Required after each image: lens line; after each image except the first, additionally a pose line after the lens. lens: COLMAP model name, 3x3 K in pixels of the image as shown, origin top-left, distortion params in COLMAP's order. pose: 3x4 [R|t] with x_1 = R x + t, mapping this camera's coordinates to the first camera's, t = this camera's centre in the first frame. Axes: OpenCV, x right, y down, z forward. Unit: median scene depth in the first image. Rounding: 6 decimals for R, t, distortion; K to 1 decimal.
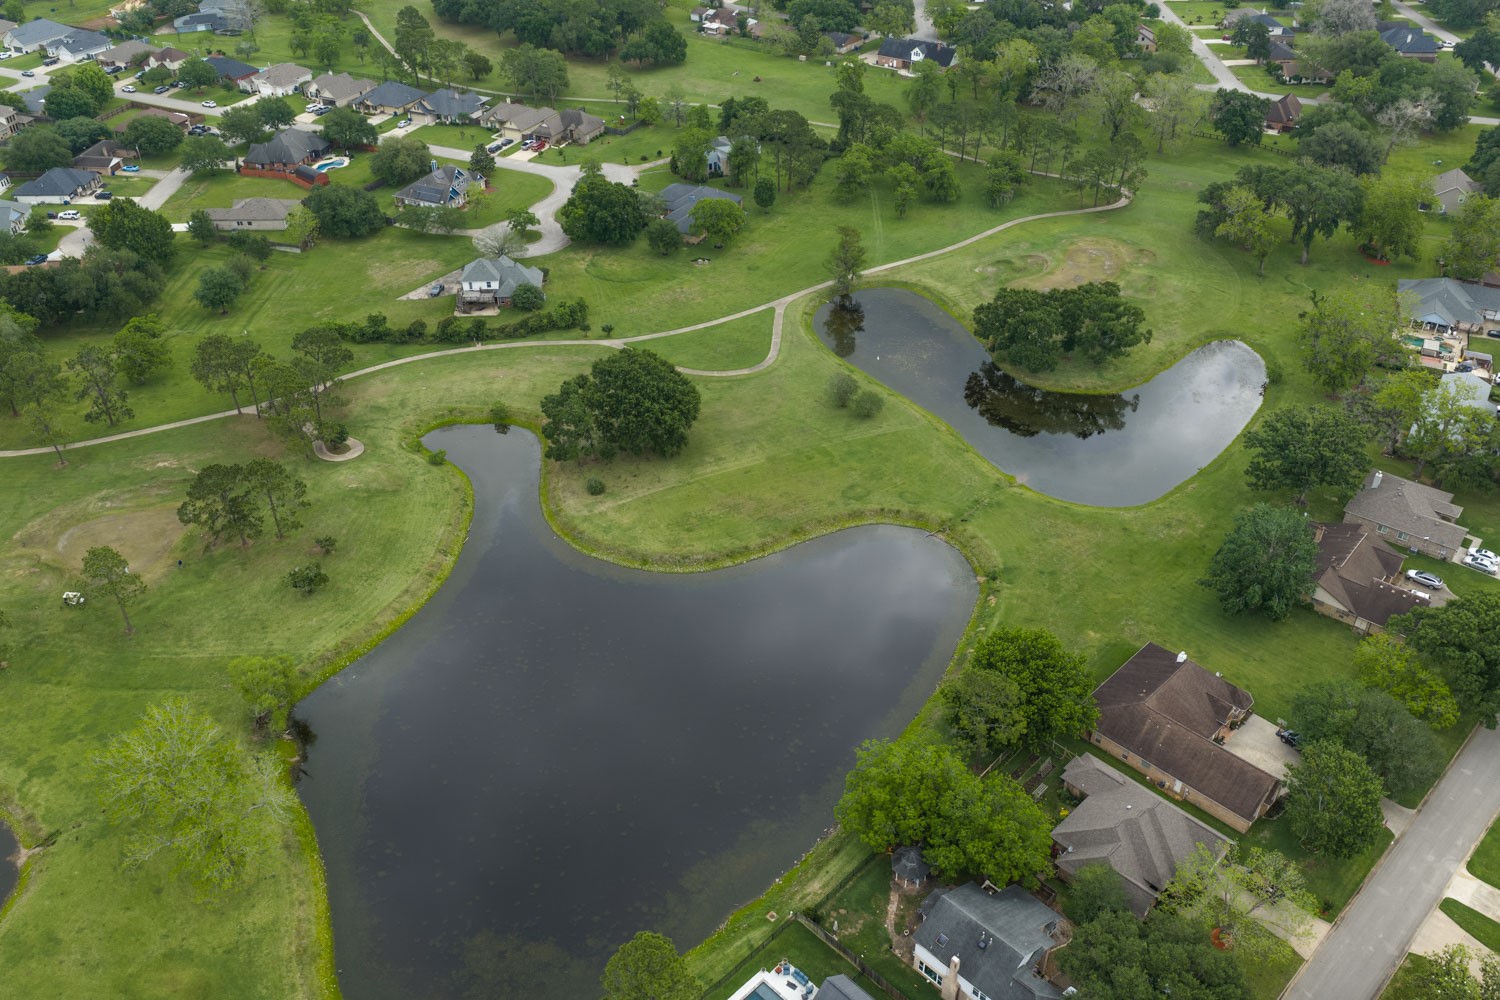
lens RADIAL K [[1220.7, 0, 750.0], [0, 1220.7, 500.0], [0, 0, 1]] dist [0.028992, -0.062667]
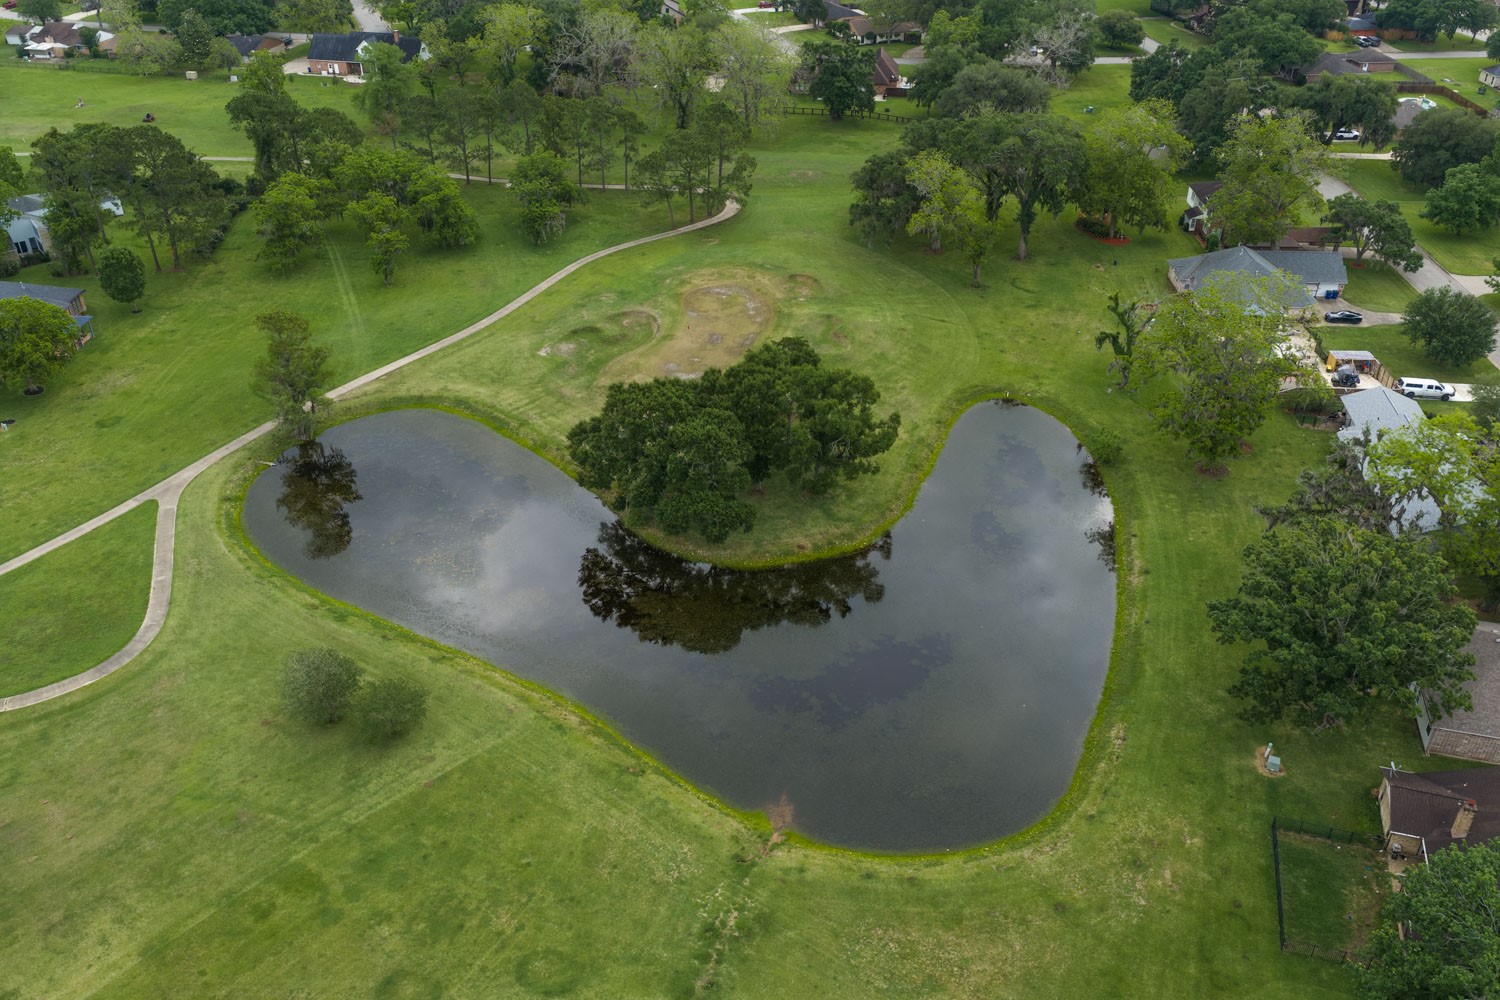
lens RADIAL K [[1220.7, 0, 750.0], [0, 1220.7, 500.0], [0, 0, 1]] dist [0.028992, -0.062667]
pose [[0.915421, -0.209922, 0.343421, 0.060826], [0.226121, 0.974072, -0.007328, -0.089516], [-0.332978, 0.084363, 0.939153, 0.414356]]
